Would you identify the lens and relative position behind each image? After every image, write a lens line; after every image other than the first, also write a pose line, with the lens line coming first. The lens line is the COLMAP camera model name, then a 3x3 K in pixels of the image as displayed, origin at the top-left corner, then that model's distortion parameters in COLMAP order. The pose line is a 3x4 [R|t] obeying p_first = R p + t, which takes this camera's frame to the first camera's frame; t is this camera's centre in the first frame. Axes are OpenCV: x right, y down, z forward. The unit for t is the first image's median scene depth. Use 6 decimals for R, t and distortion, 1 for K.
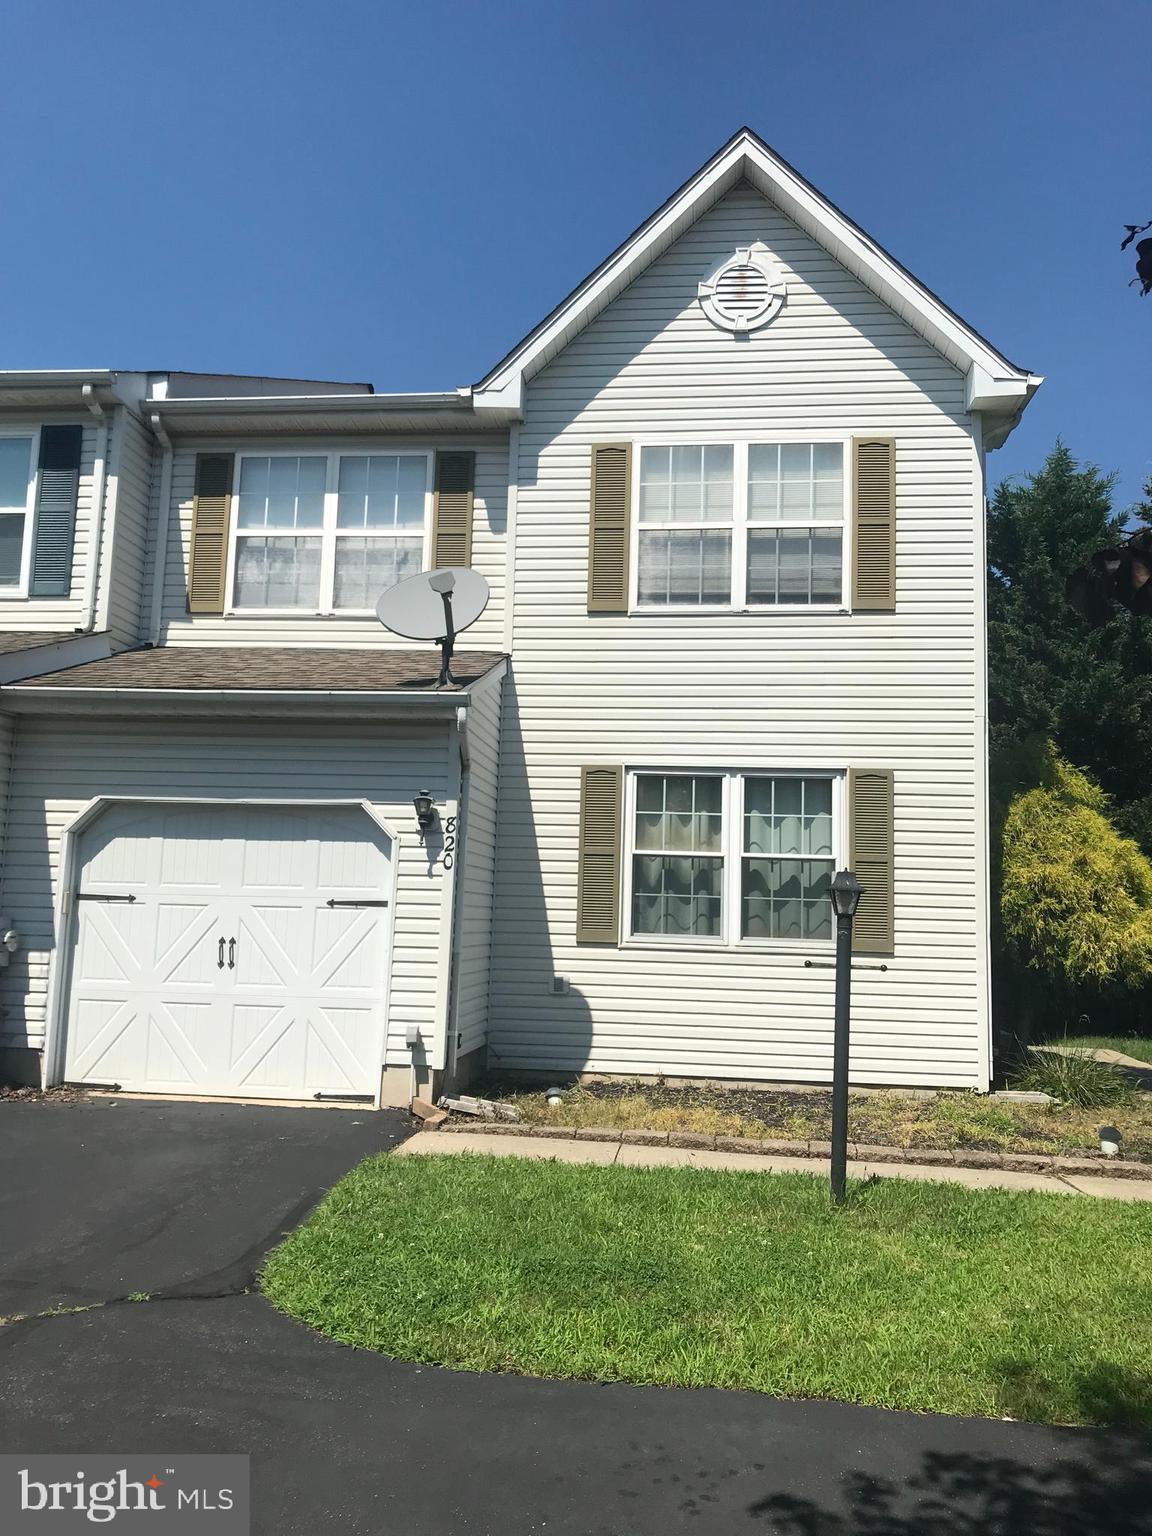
lens RADIAL K [[1265.0, 0, 576.0], [0, 1265.0, 768.0], [0, 0, 1]] dist [0.040877, -0.049967]
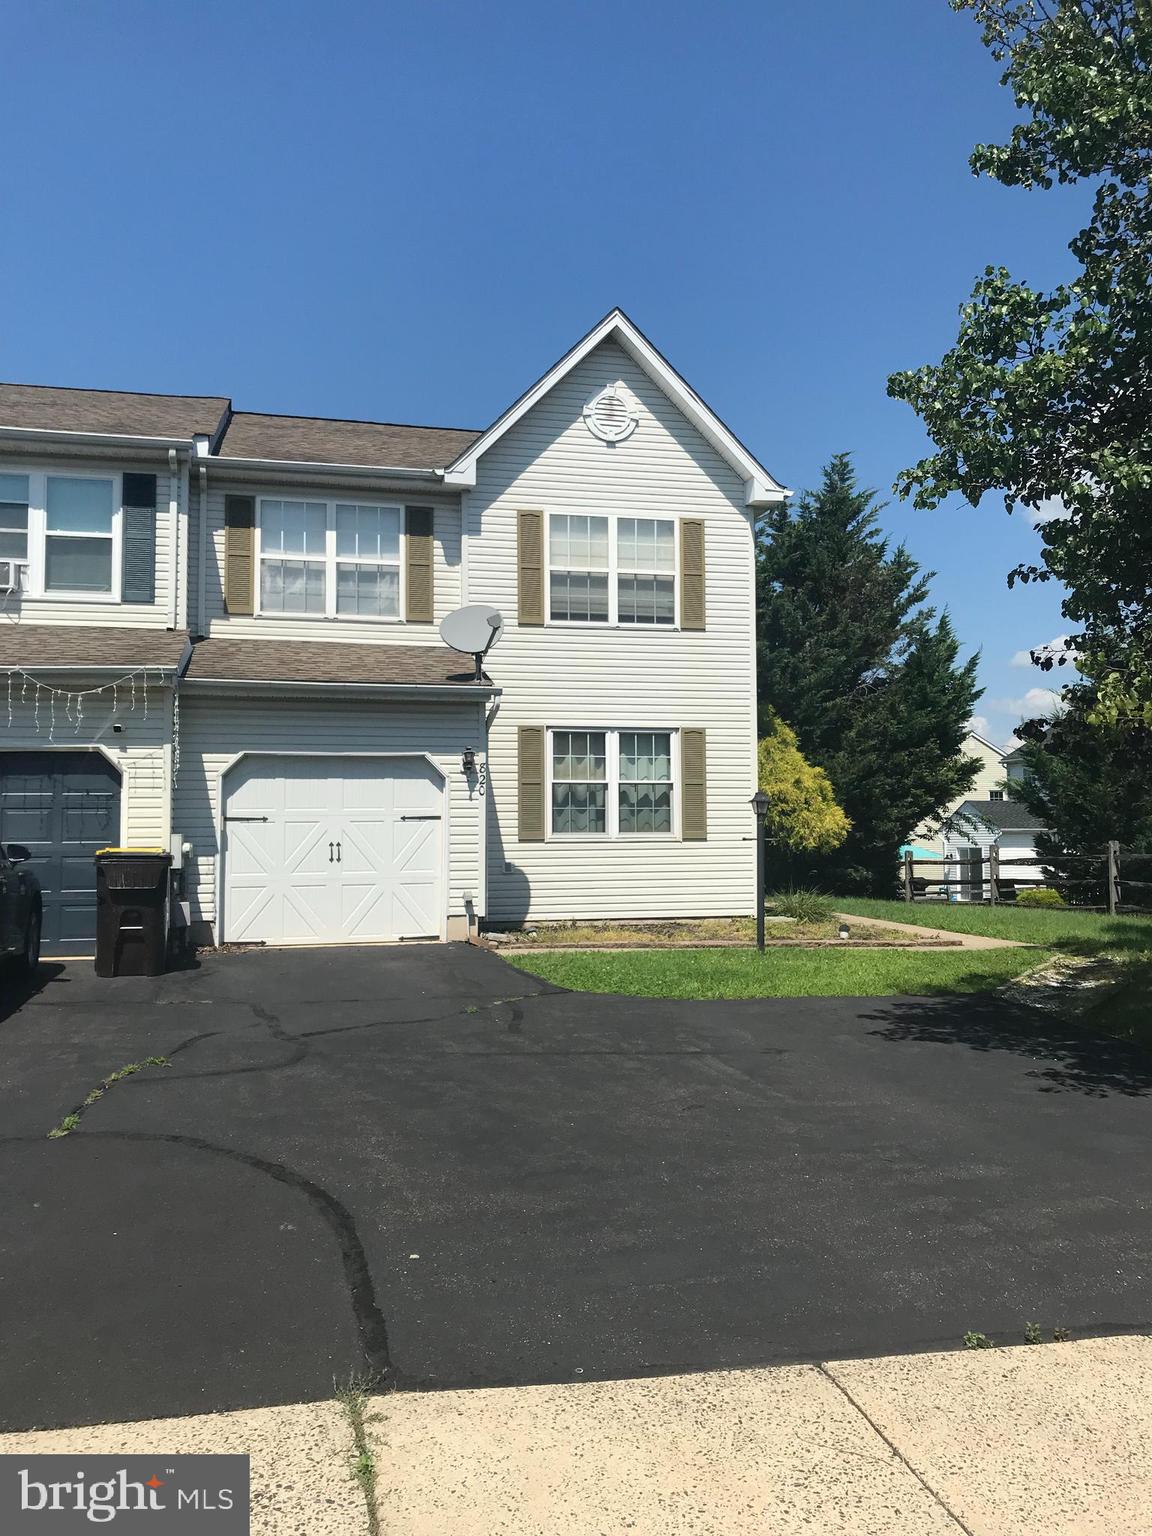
lens RADIAL K [[1261.3, 0, 574.6], [0, 1261.3, 773.9], [0, 0, 1]] dist [0.092083, -0.113030]
pose [[0.939674, -0.017562, 0.341621, -0.453612], [-0.007009, 0.997483, 0.070558, -0.051785], [-0.342001, -0.068696, 0.937185, -0.460994]]
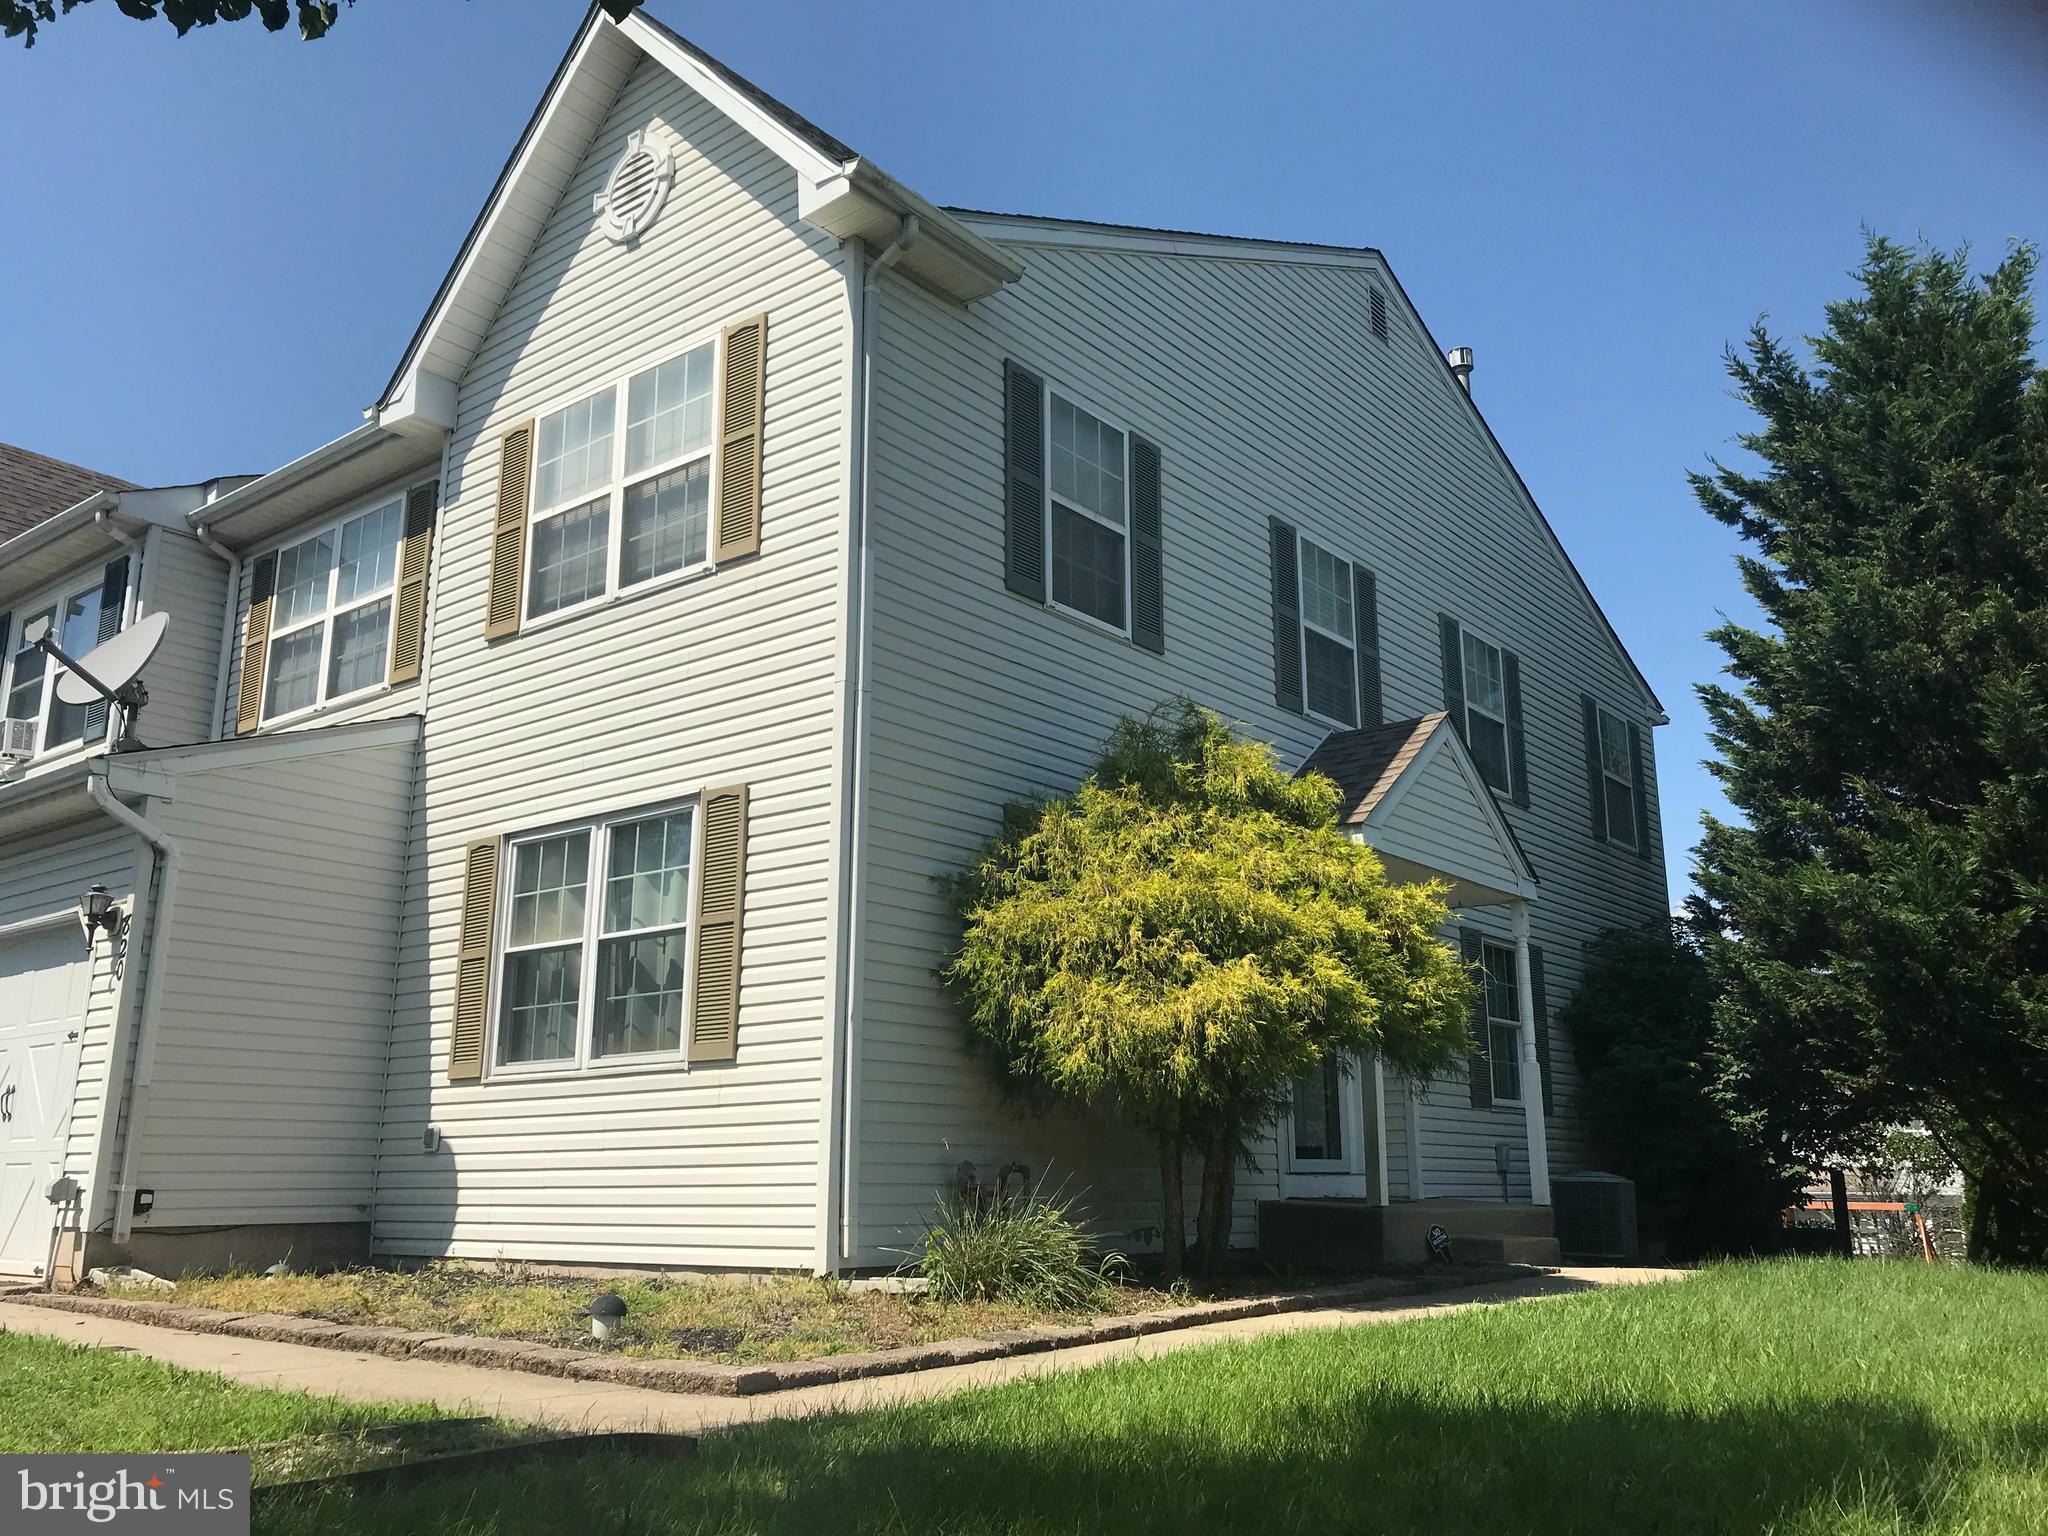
lens RADIAL K [[1687.0, 0, 1024.0], [0, 1687.0, 768.0], [0, 0, 1]] dist [0.020519, 0.009645]
pose [[0.844805, -0.157852, -0.511260, 0.802478], [0.088725, 0.983593, -0.157076, 0.141101], [0.527667, 0.087337, 0.844950, 0.320050]]
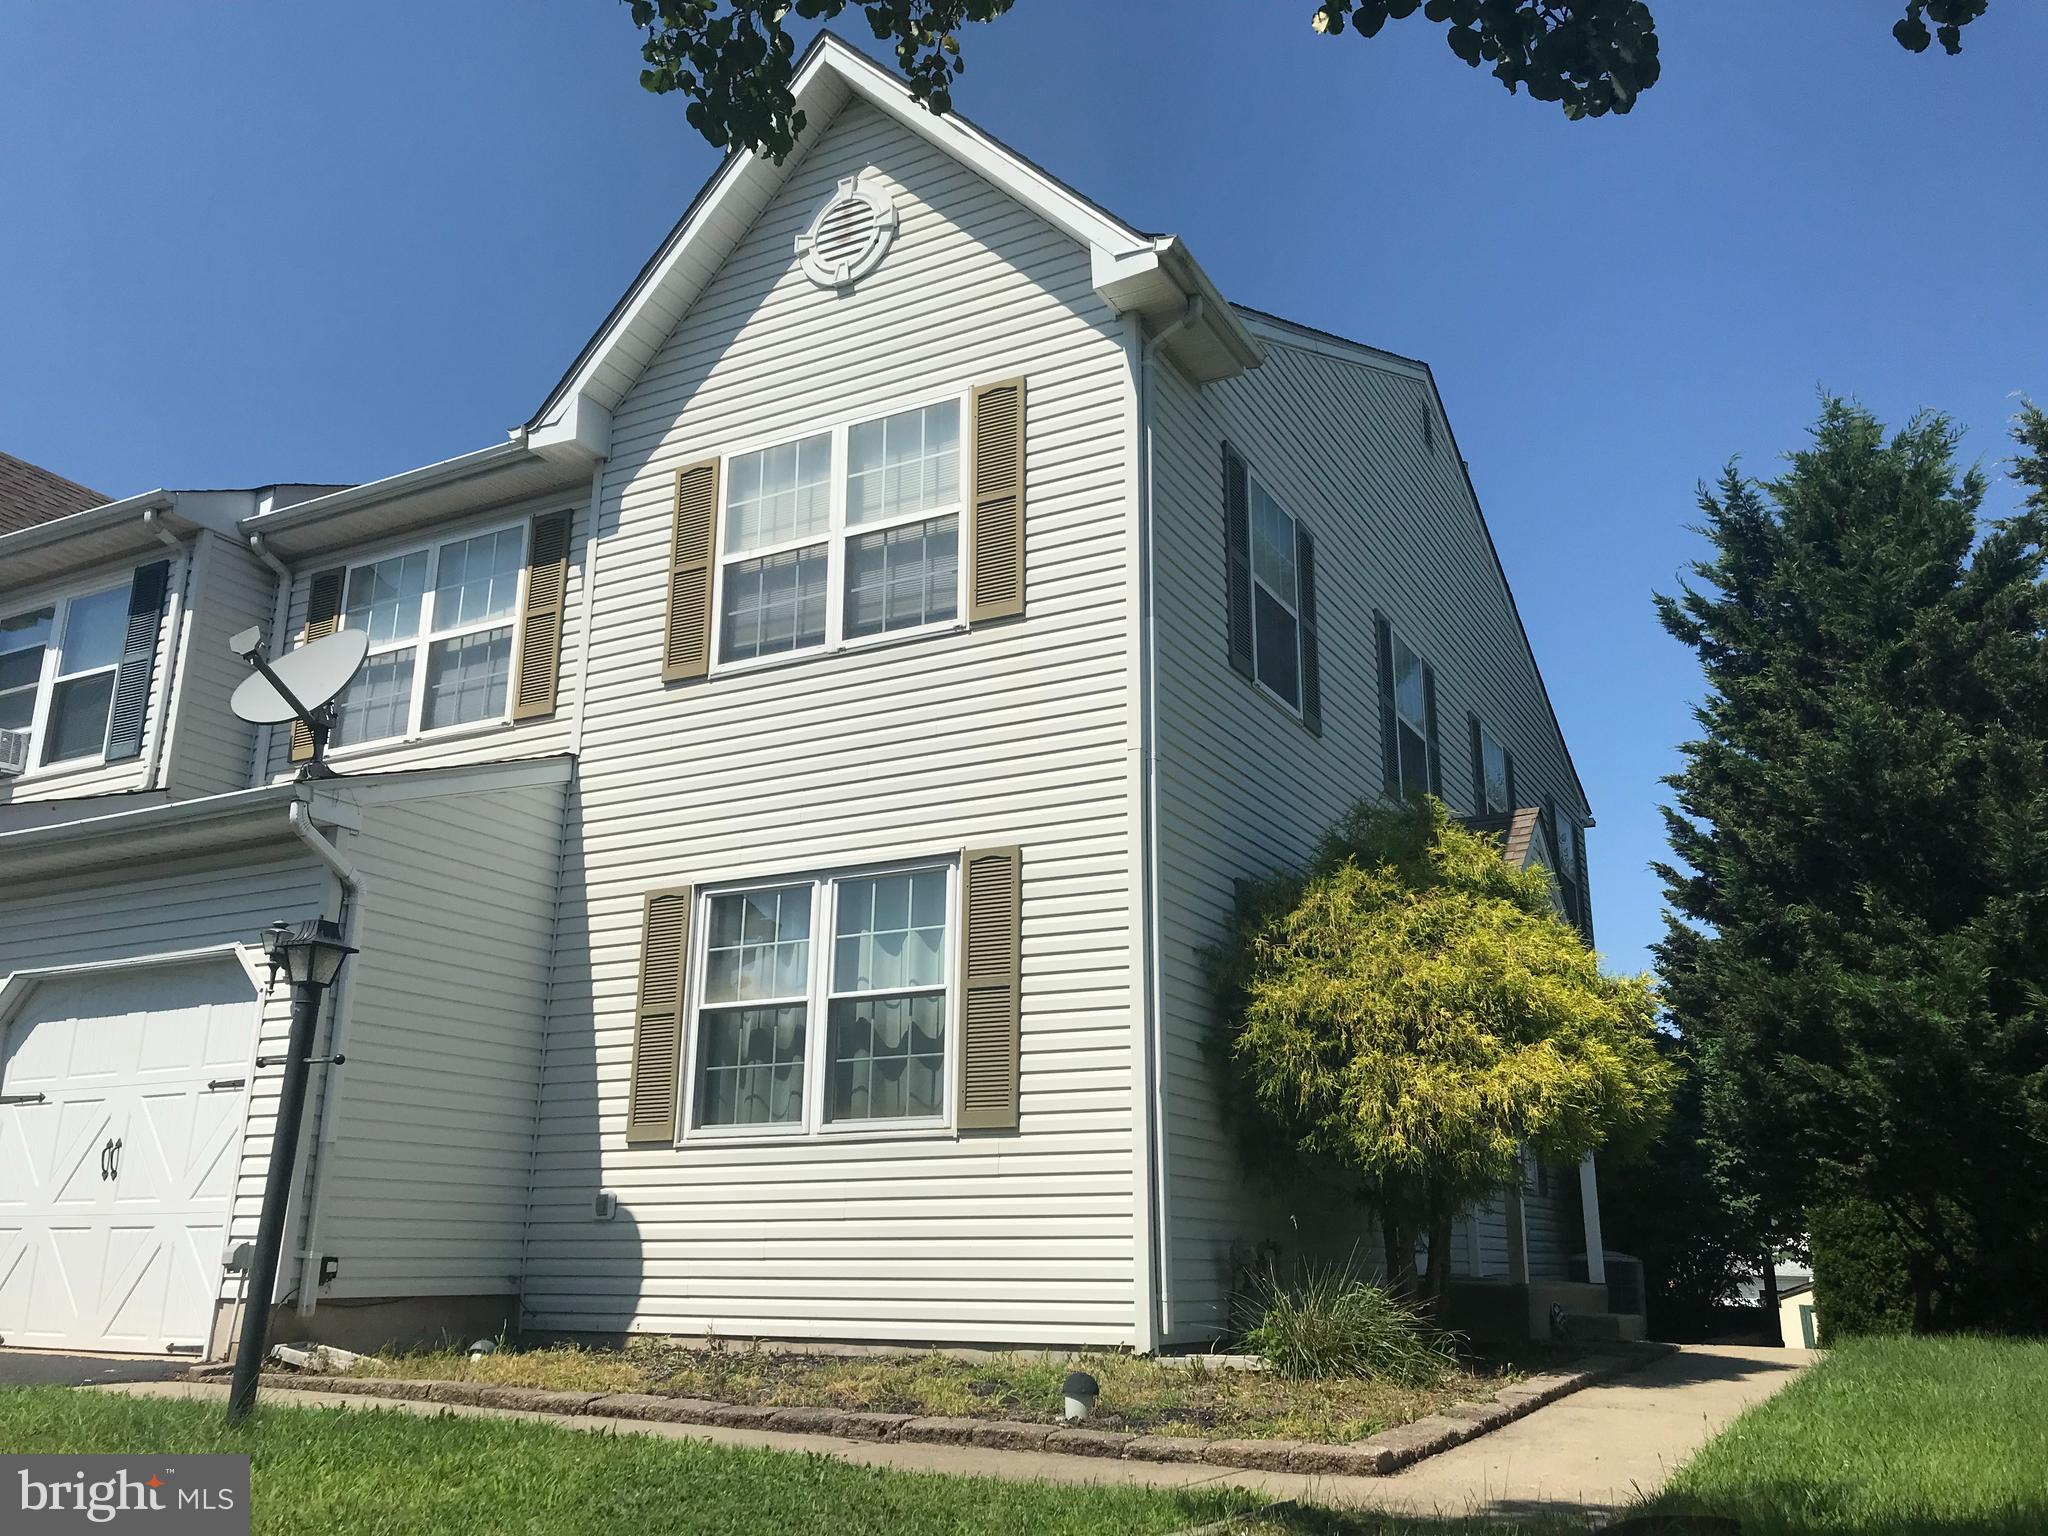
lens RADIAL K [[1686.7, 0, 1023.4], [0, 1686.7, 772.1], [0, 0, 1]] dist [0.040877, -0.049967]
pose [[0.927838, -0.126088, -0.351024, 0.546408], [0.064752, 0.981289, -0.181324, 0.118511], [0.367319, 0.145510, 0.918642, 0.188694]]
